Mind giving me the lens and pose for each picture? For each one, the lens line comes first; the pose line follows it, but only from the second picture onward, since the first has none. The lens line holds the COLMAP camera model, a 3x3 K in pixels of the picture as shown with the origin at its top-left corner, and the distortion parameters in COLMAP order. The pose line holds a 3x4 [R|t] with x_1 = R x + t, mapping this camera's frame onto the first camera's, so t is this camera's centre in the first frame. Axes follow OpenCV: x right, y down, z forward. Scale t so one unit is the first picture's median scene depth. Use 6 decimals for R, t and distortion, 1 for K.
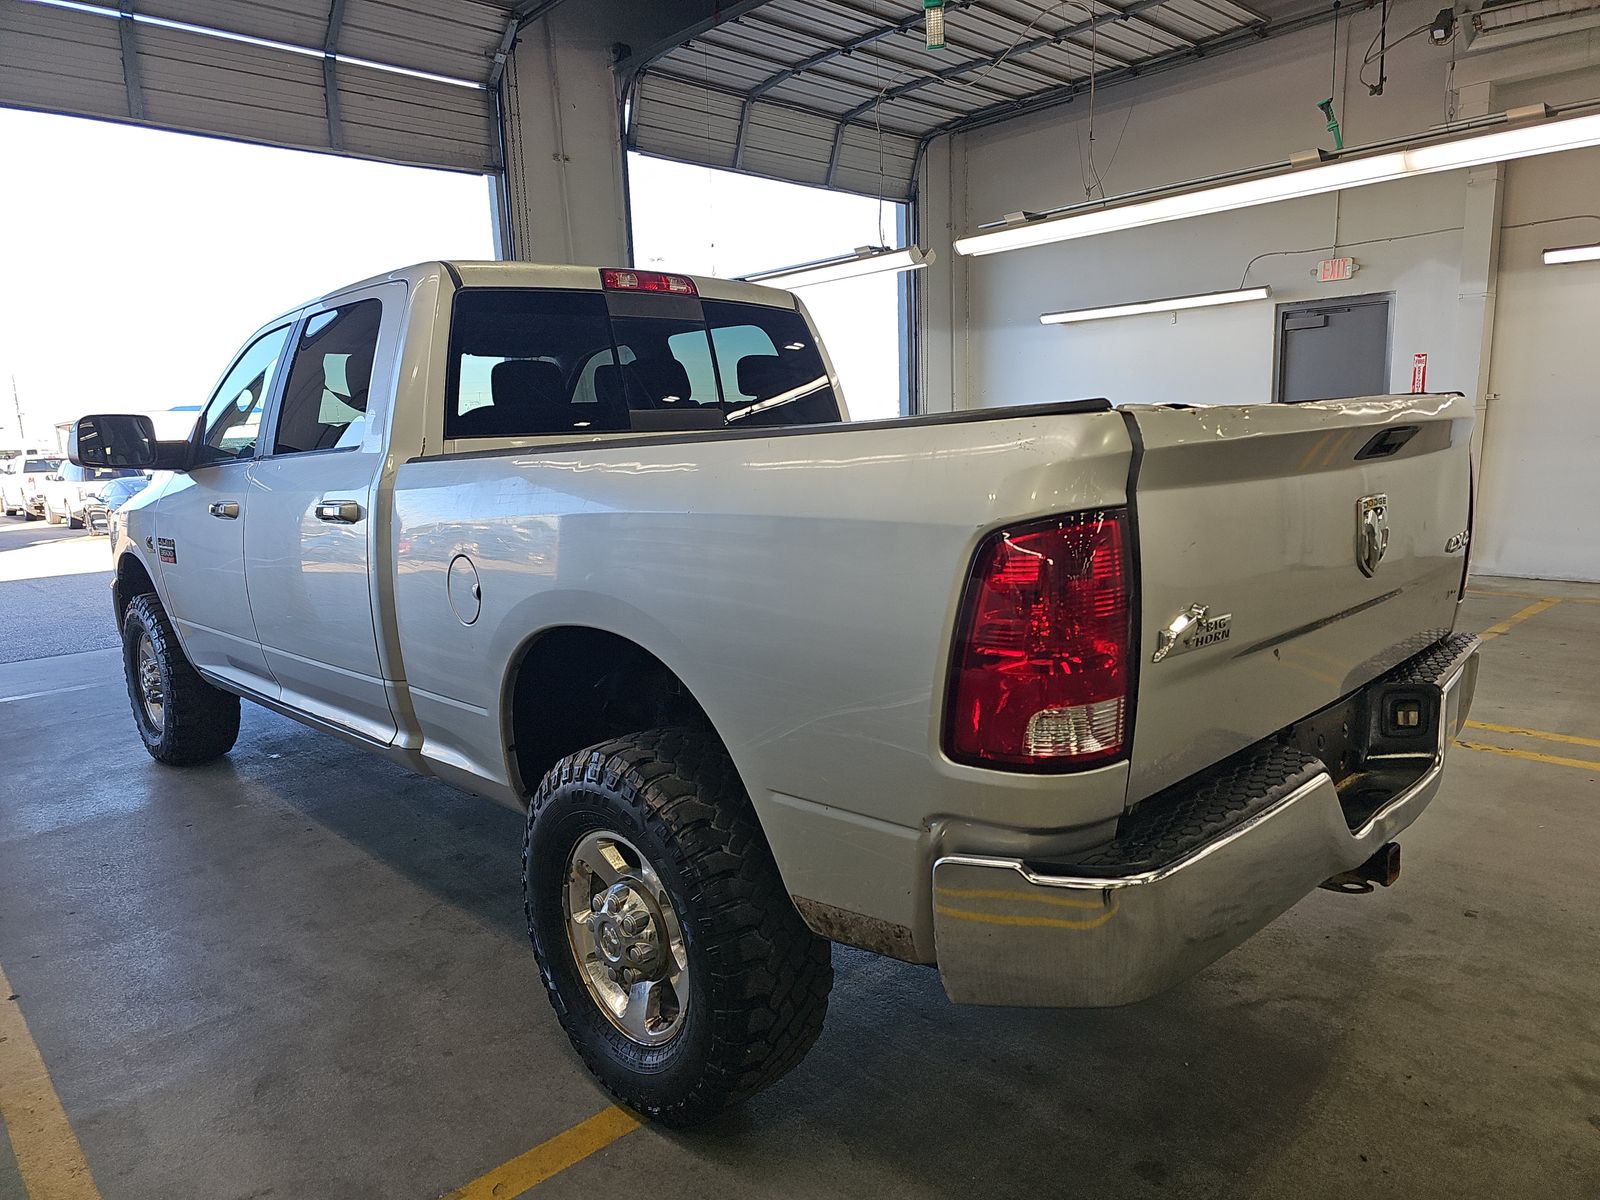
lens RADIAL K [[1083.3, 0, 798.4], [0, 1083.3, 632.9], [0, 0, 1]] dist [-0.004596, -0.005438]
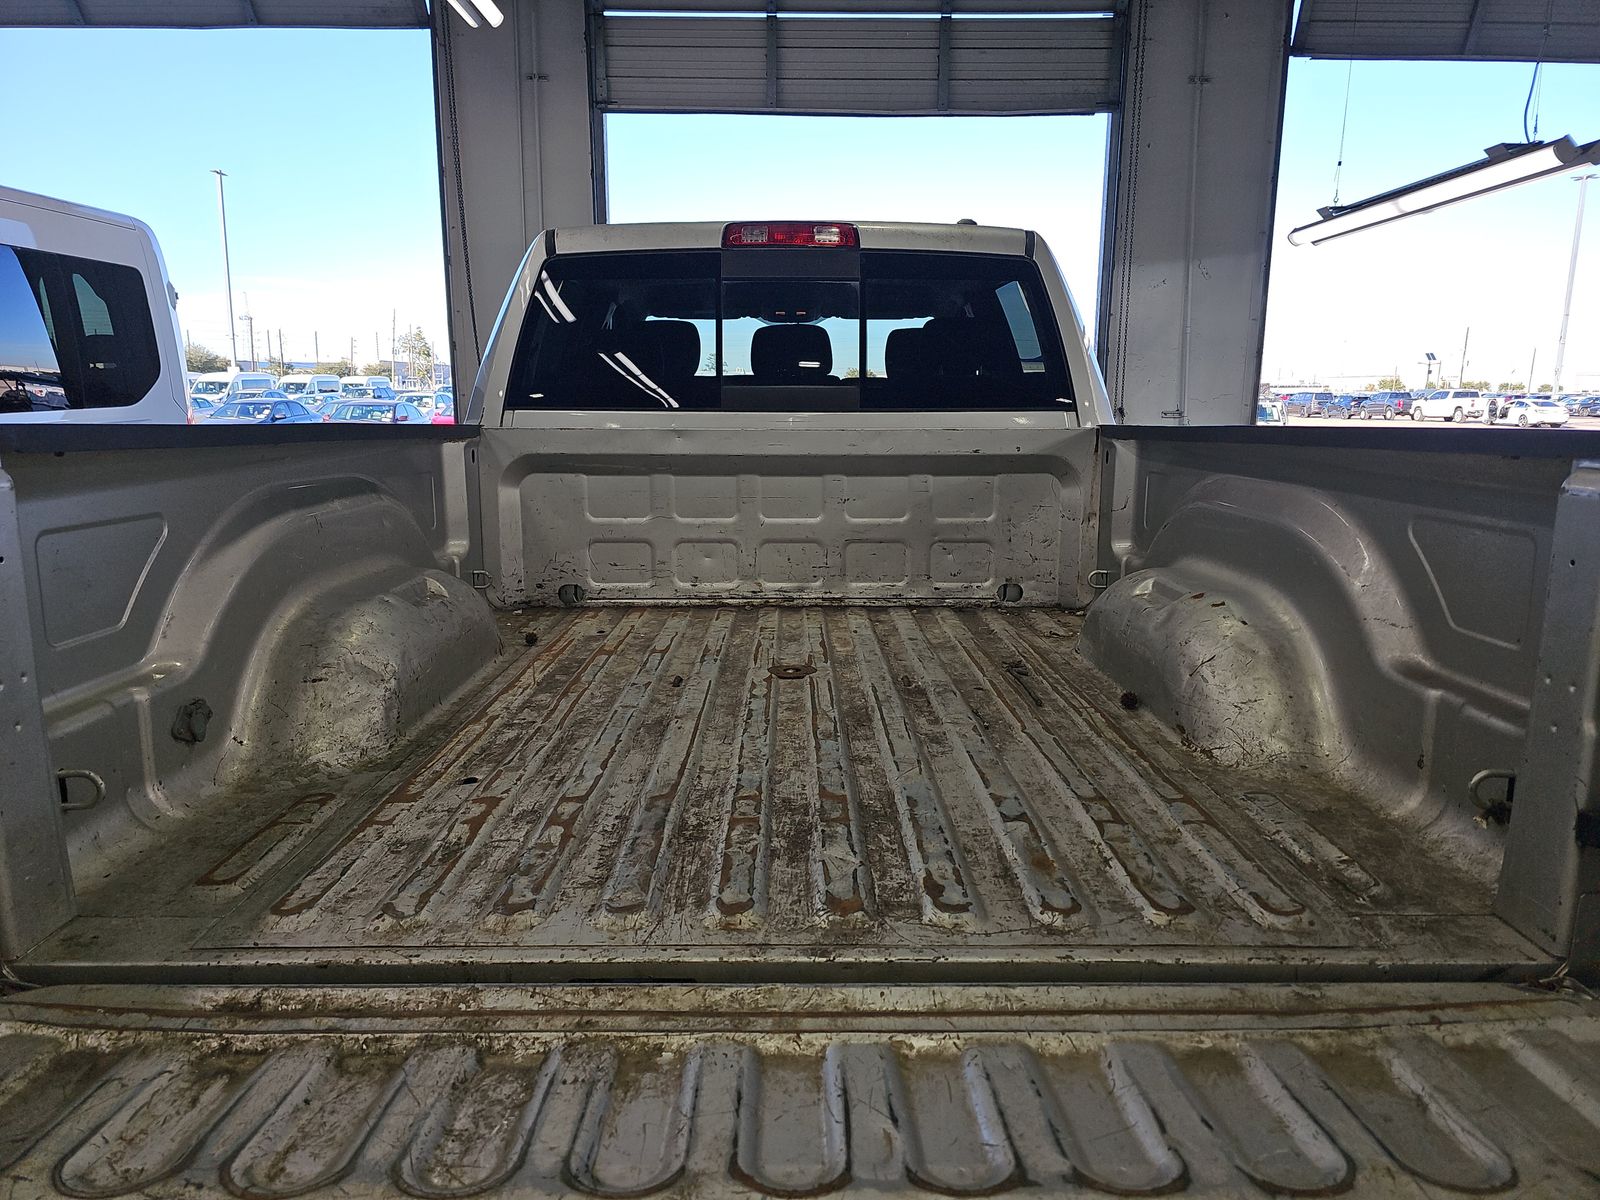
lens RADIAL K [[1076.9, 0, 800.0], [0, 1076.9, 600.0], [0, 0, 1]] dist [0.004983, -0.002635]
pose [[0.719355, 0.162636, -0.675335, 0.256512], [-0.151277, 0.985550, 0.076206, -0.056810], [0.677970, 0.047344, 0.733564, 0.210567]]
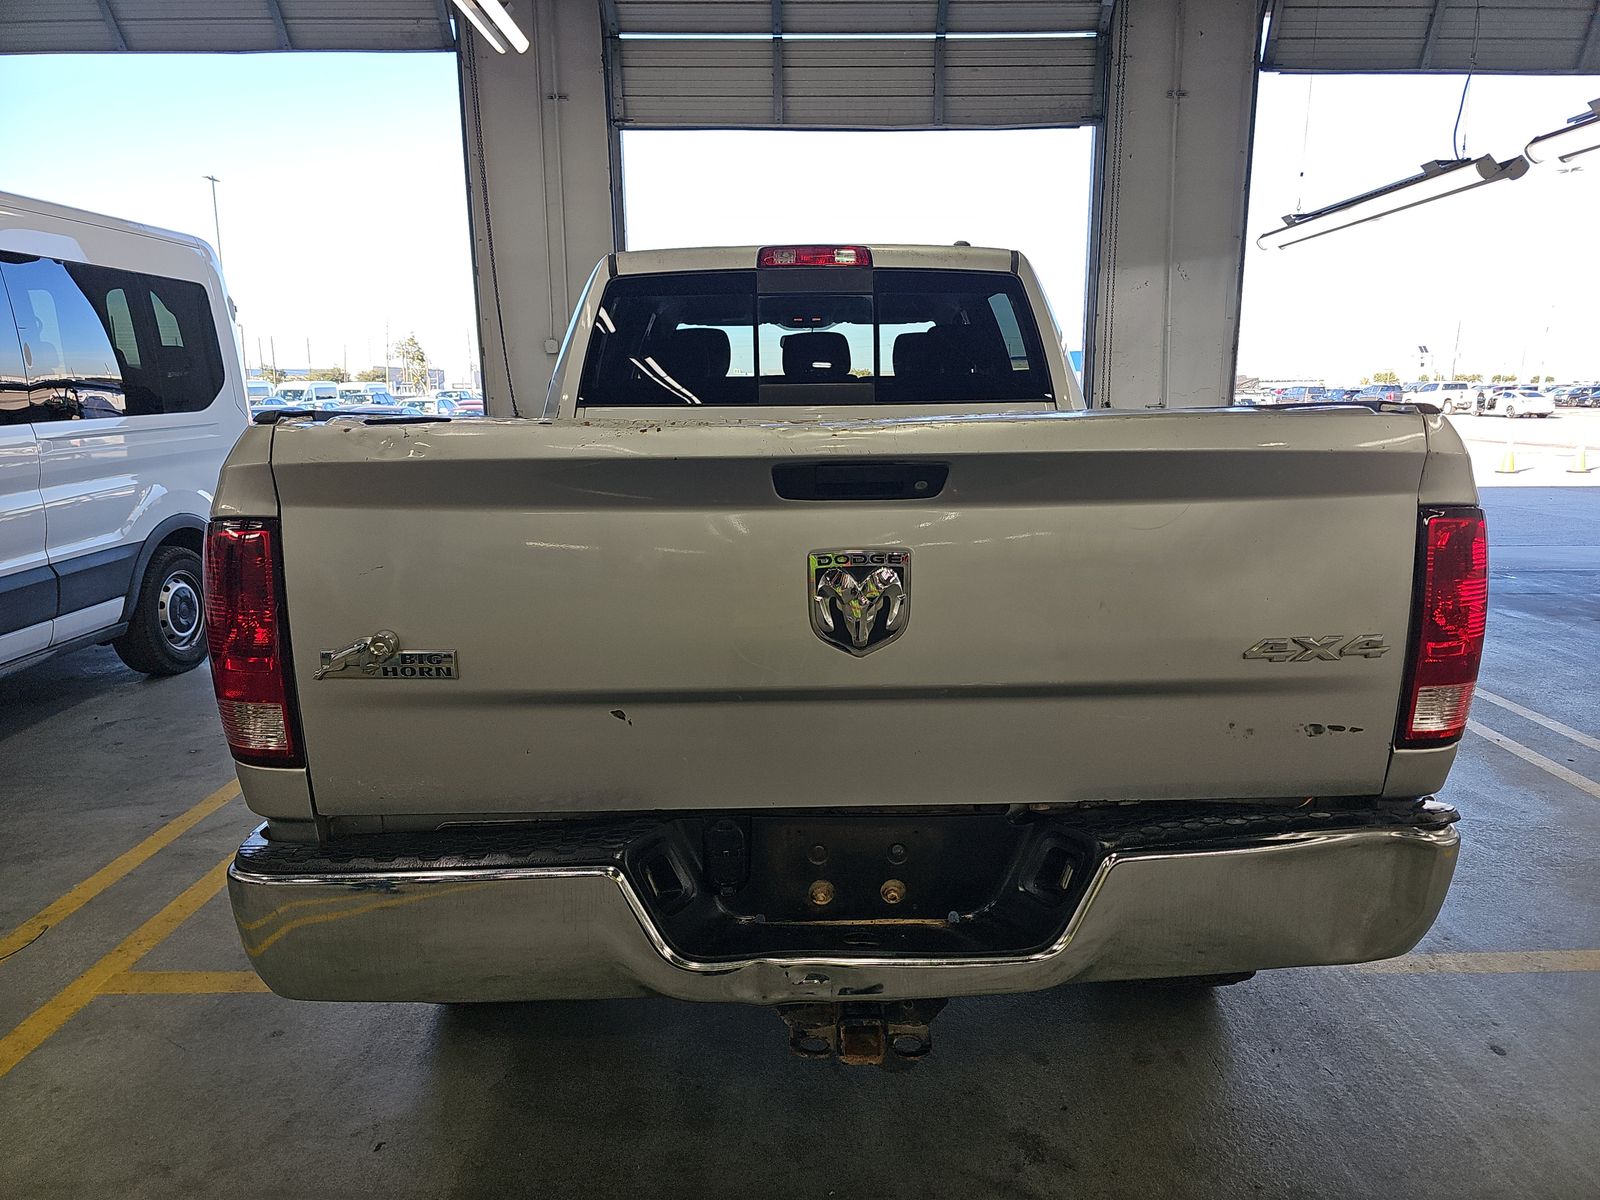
lens RADIAL K [[1083.2, 0, 816.4], [0, 1083.2, 623.3], [0, 0, 1]] dist [0.005595, -0.000414]
pose [[0.731759, 0.163697, -0.661613, 0.312349], [-0.136945, 0.986245, 0.092553, -0.042188], [0.667664, 0.022878, 0.744111, 0.134481]]
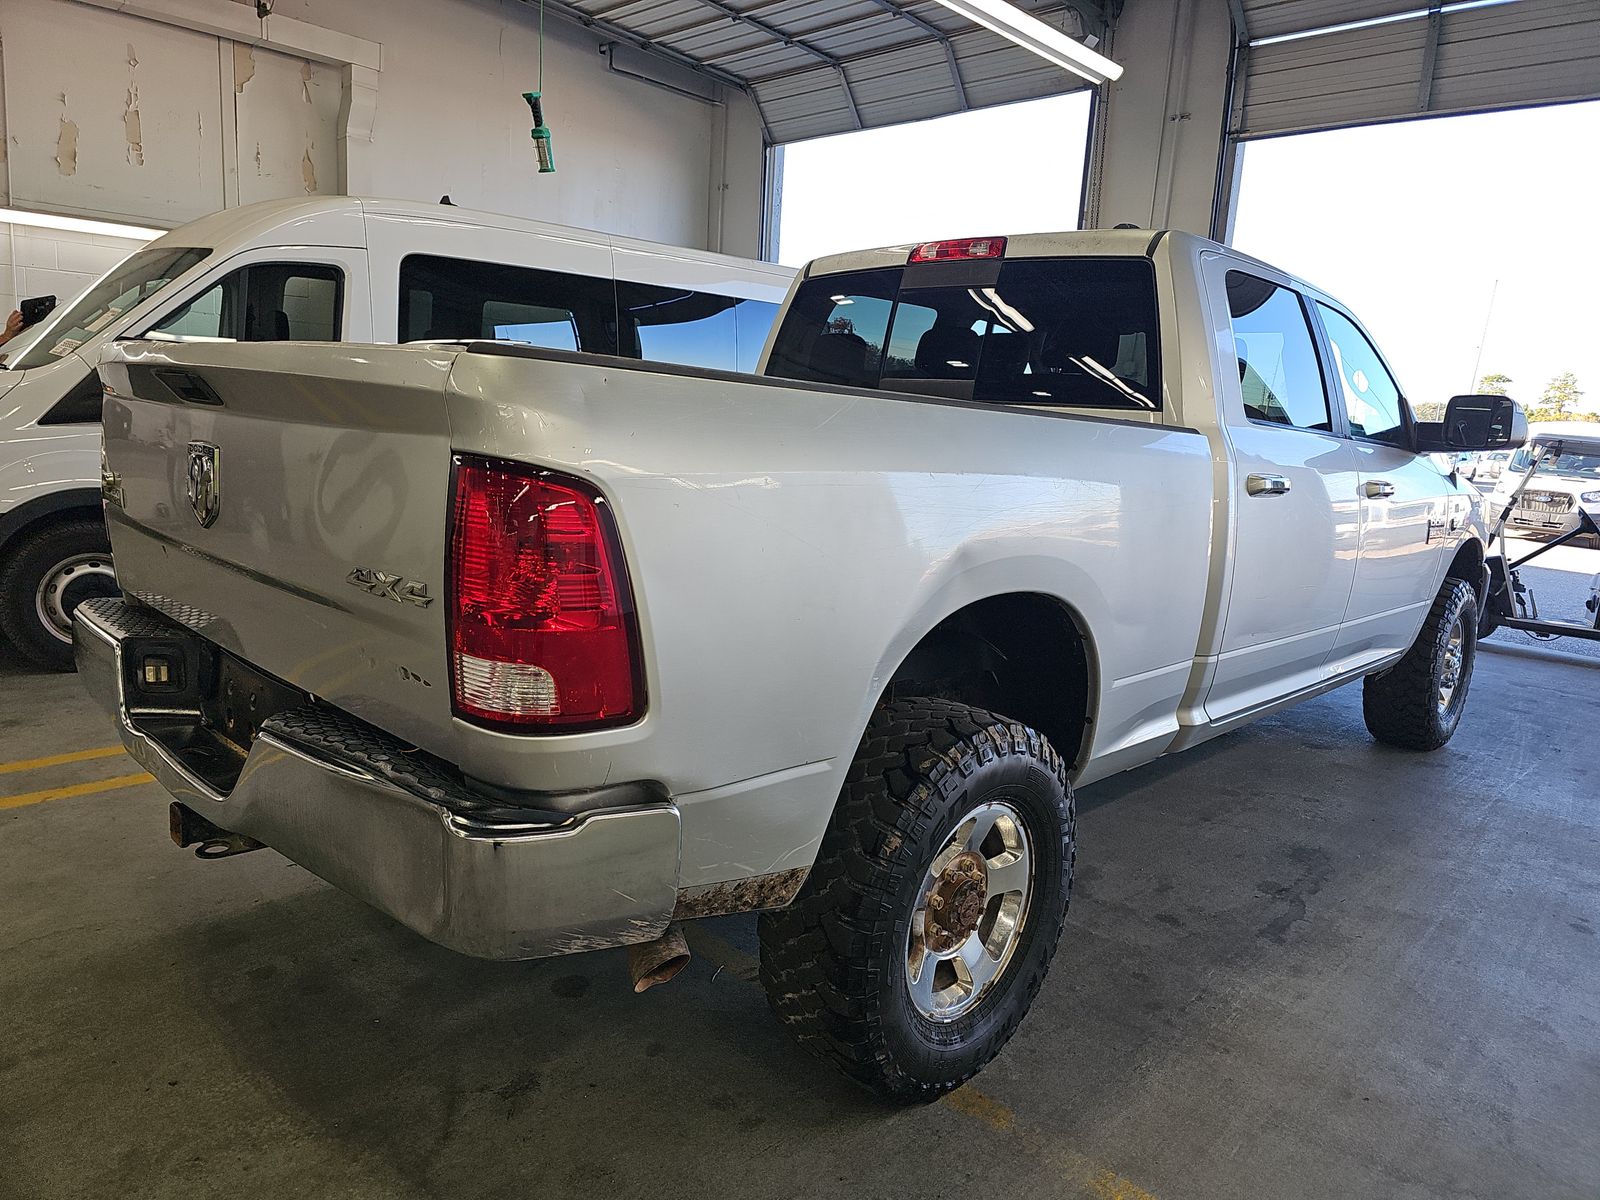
lens RADIAL K [[1076.9, 0, 800.0], [0, 1076.9, 600.0], [0, 0, 1]] dist [0.004983, -0.002635]
pose [[0.017689, 0.206322, -0.978324, 0.468857], [-0.239993, 0.950748, 0.196167, -0.094685], [0.970614, 0.231321, 0.066333, 0.460364]]
